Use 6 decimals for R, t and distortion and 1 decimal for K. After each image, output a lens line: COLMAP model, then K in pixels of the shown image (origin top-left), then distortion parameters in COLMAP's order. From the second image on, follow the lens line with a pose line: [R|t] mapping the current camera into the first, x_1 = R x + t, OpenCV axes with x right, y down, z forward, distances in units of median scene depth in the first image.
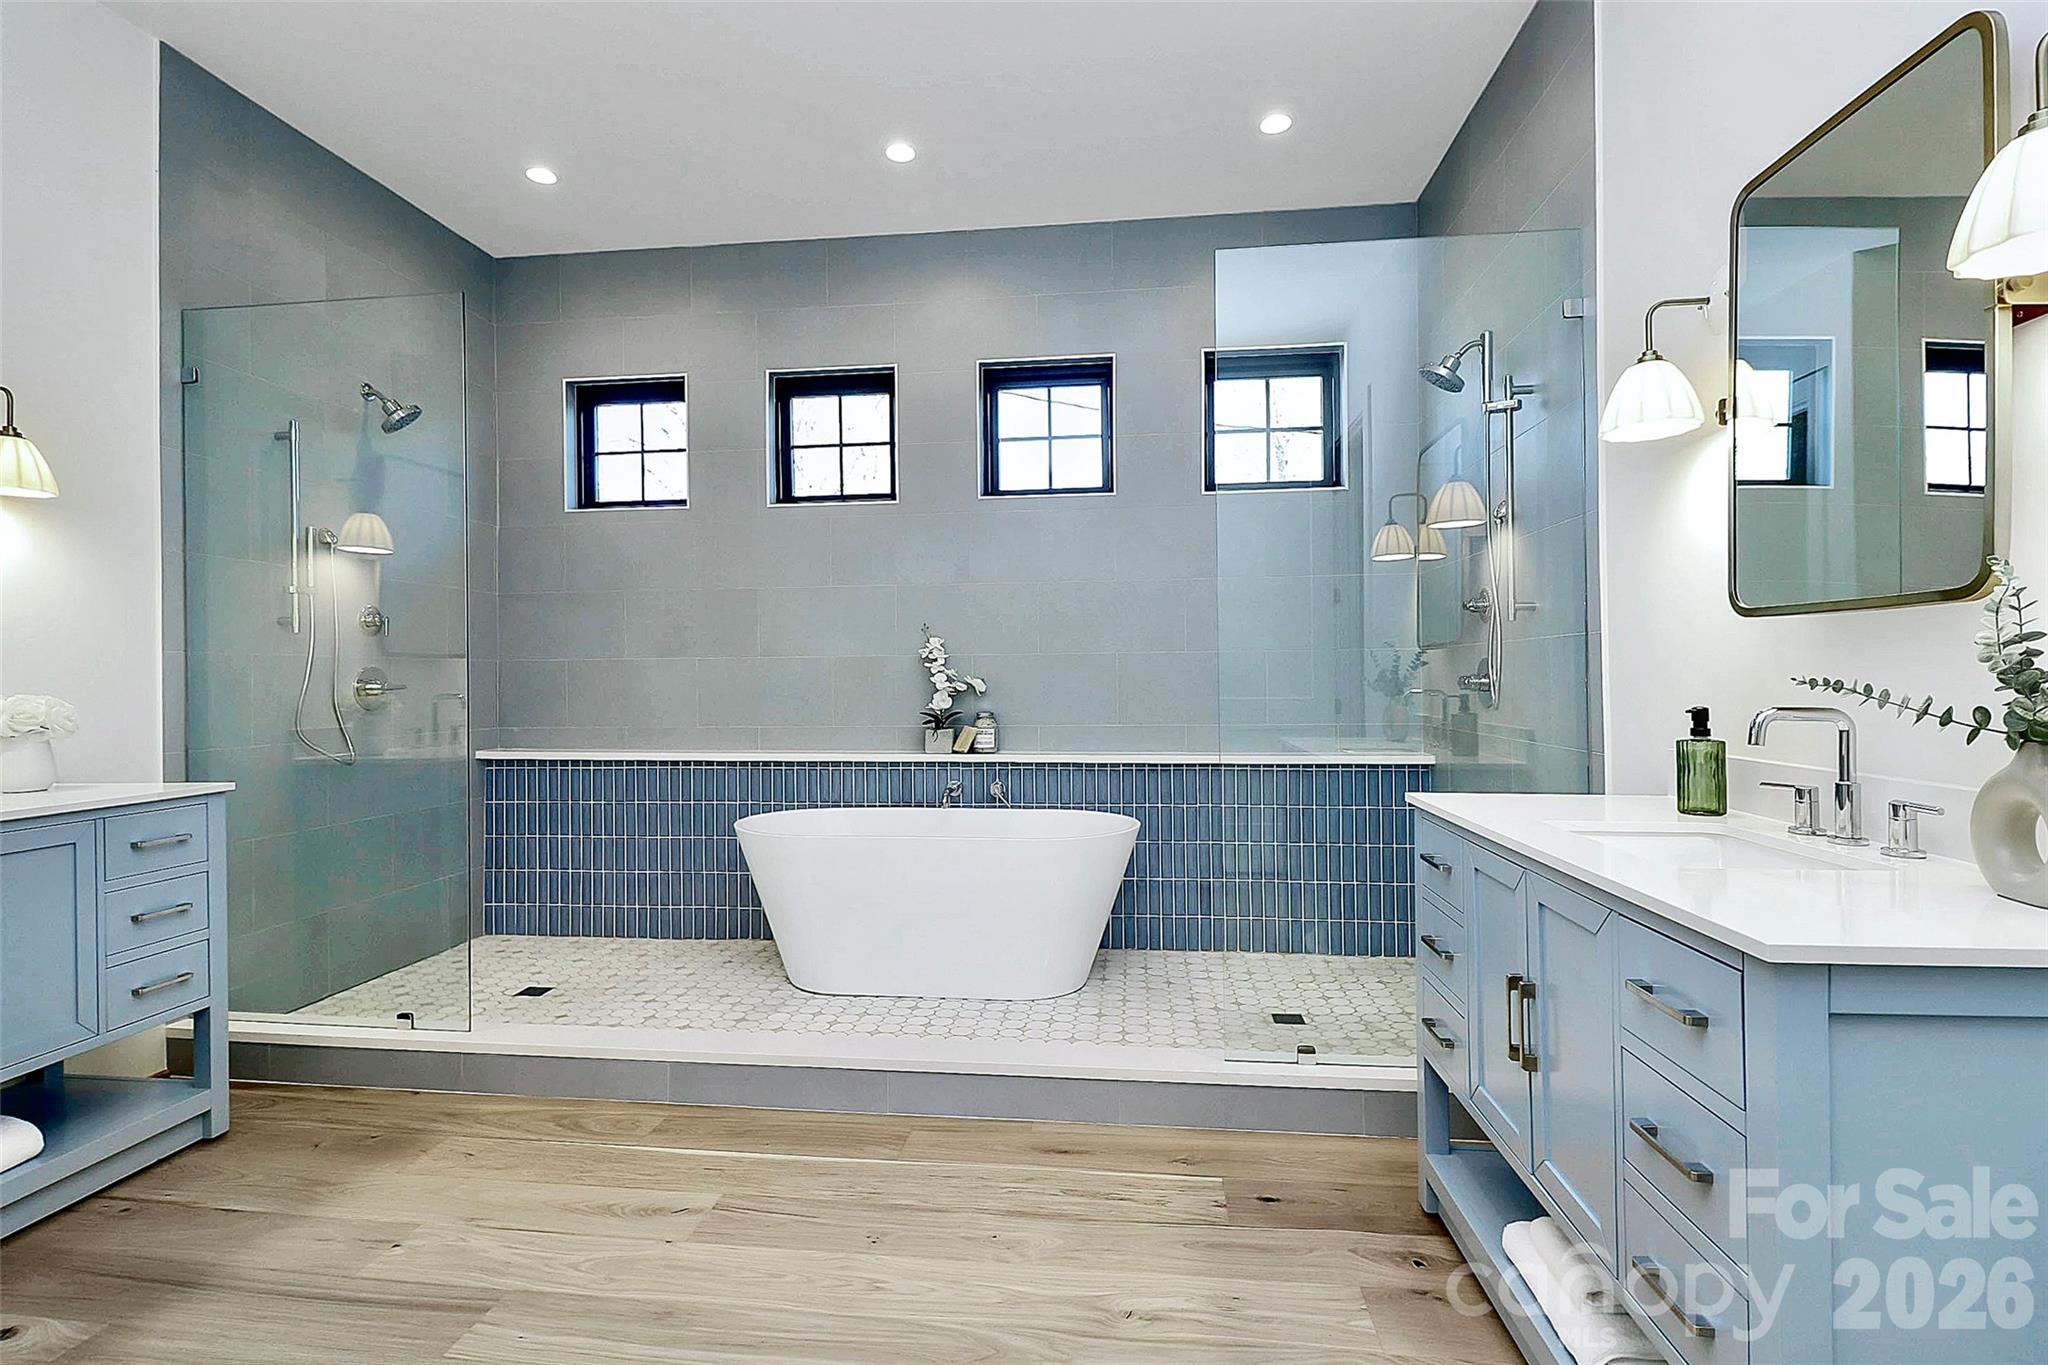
lens RADIAL K [[1012.1, 0, 1009.9], [0, 1012.1, 681.7], [0, 0, 1]] dist [0.001466, -0.000819]
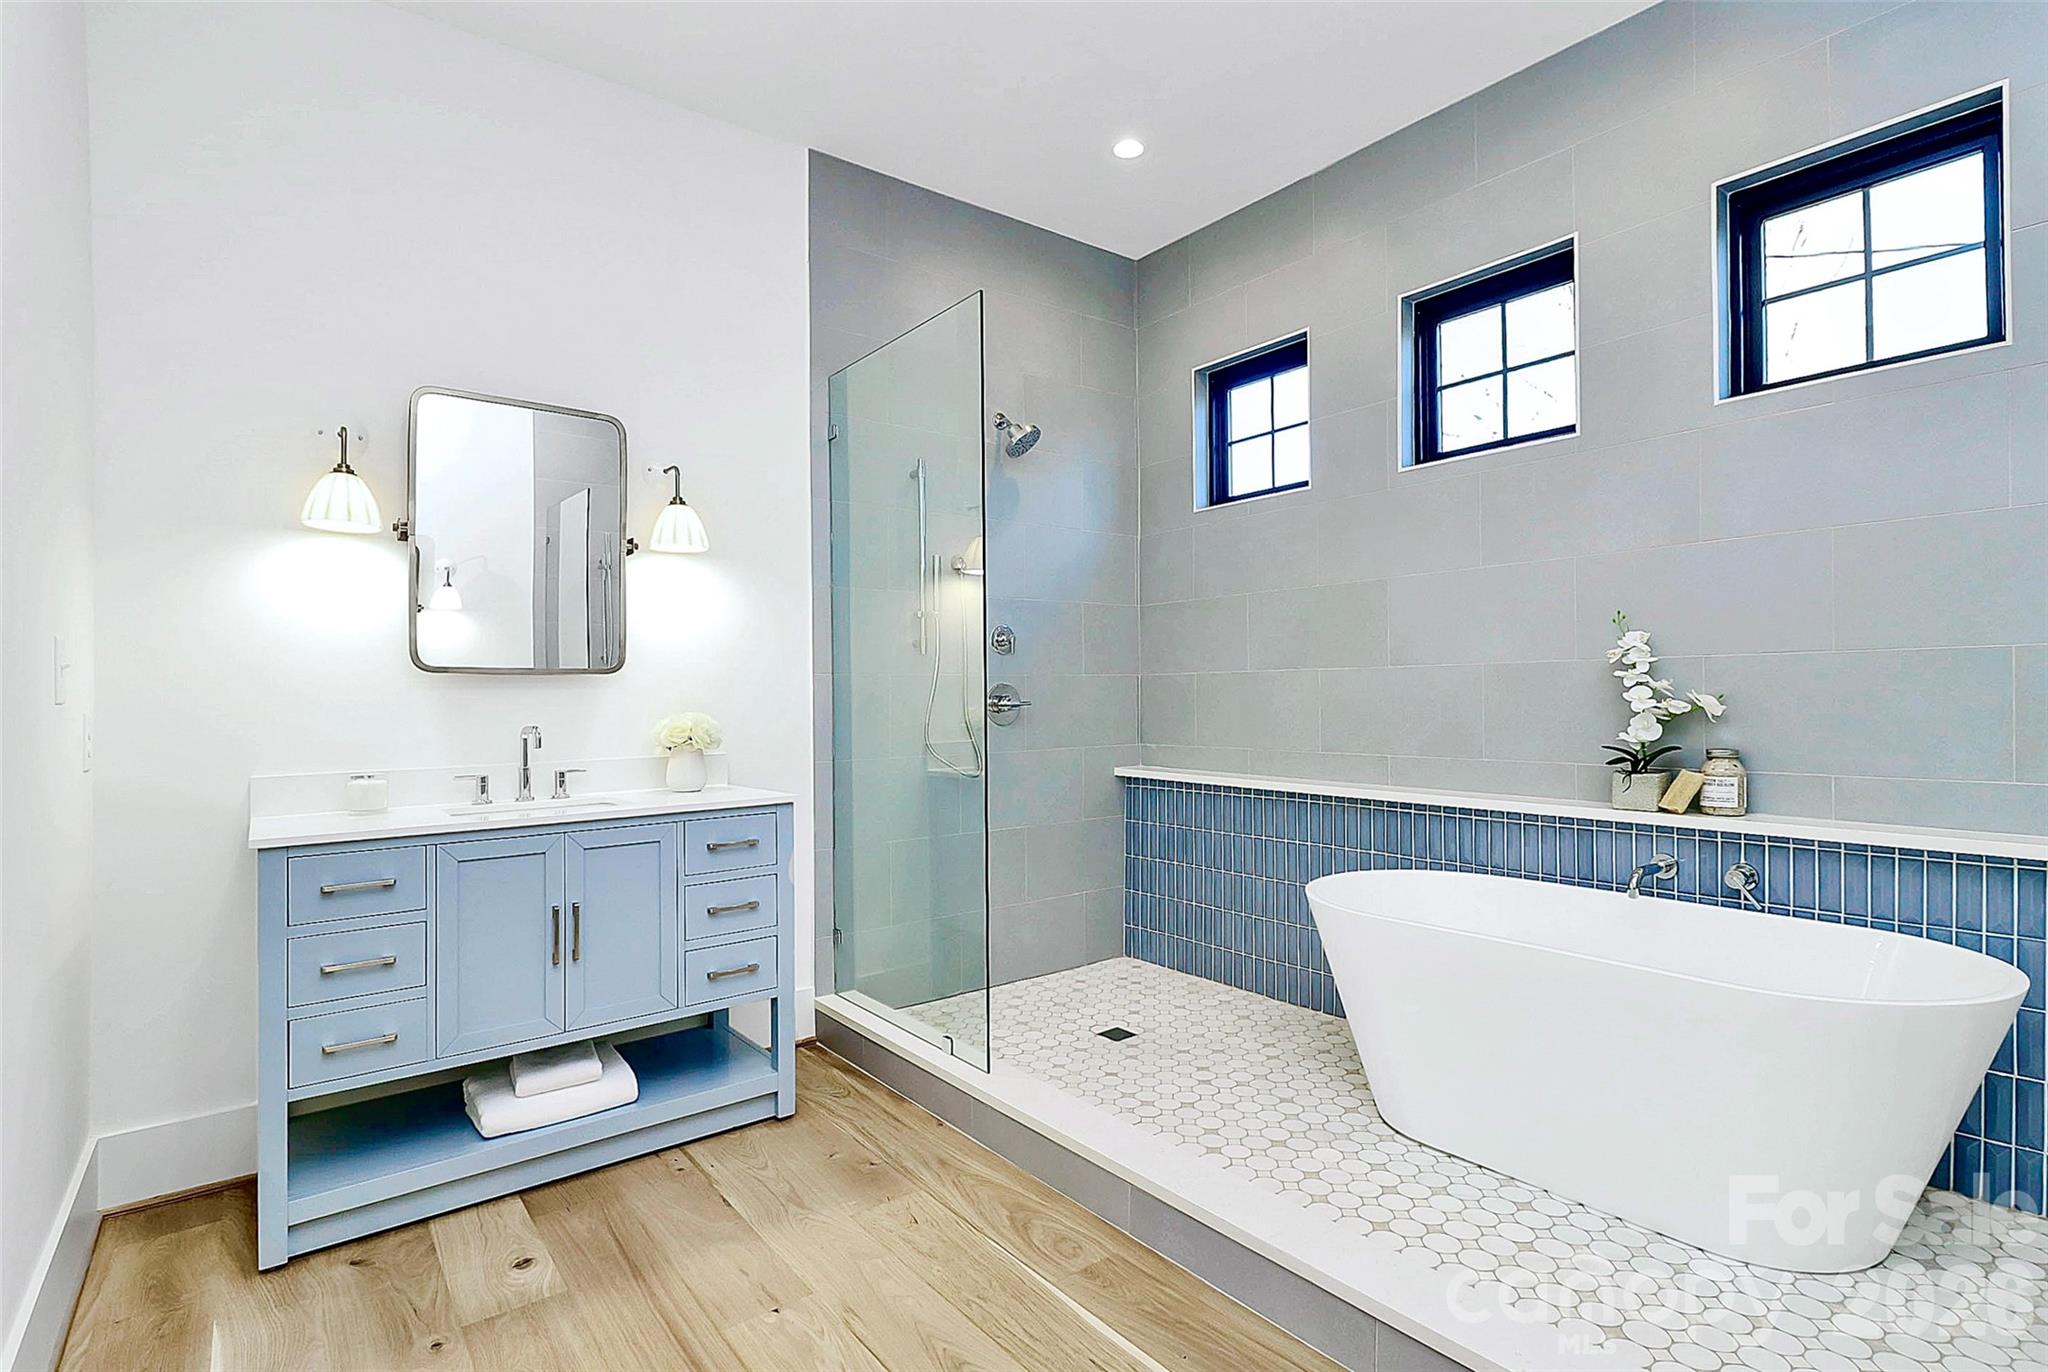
lens RADIAL K [[1012.1, 0, 1038.5], [0, 1012.1, 692.4], [0, 0, 1]] dist [0.001466, -0.000819]
pose [[0.701809, -0.000606, -0.712364, 0.124264], [0.006515, 0.999963, 0.005568, -0.010798], [0.712335, -0.008549, 0.701788, 0.270336]]
